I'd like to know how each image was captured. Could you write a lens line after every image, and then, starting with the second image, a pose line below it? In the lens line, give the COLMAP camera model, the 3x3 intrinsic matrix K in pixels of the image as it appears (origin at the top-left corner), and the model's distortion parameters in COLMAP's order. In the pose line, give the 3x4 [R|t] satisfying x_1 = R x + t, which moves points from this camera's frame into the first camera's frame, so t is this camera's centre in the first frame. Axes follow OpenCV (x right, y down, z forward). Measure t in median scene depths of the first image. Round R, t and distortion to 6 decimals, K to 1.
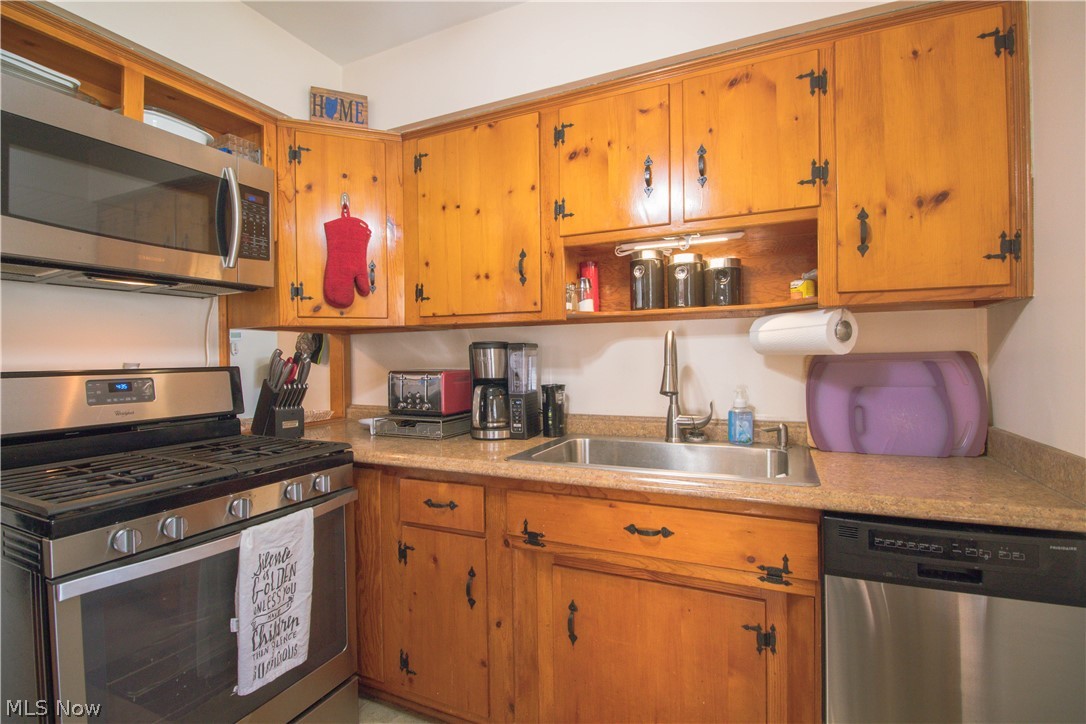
lens RADIAL K [[502.3, 0, 546.6], [0, 502.3, 355.9], [0, 0, 1]] dist [0.003423, -0.017671]
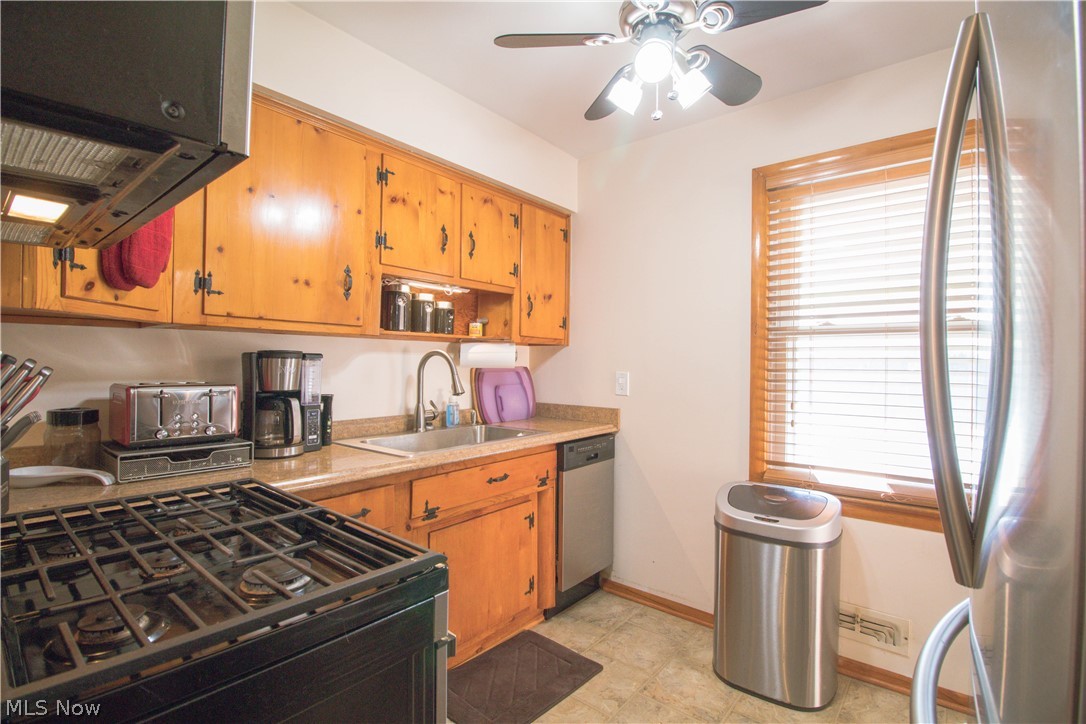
lens RADIAL K [[502.3, 0, 546.6], [0, 502.3, 355.9], [0, 0, 1]] dist [0.003423, -0.017671]
pose [[0.249669, 0.029439, 0.967884, -1.000213], [-0.011403, 0.999558, -0.027461, 0.001275], [-0.968264, -0.004180, 0.249894, 0.347929]]
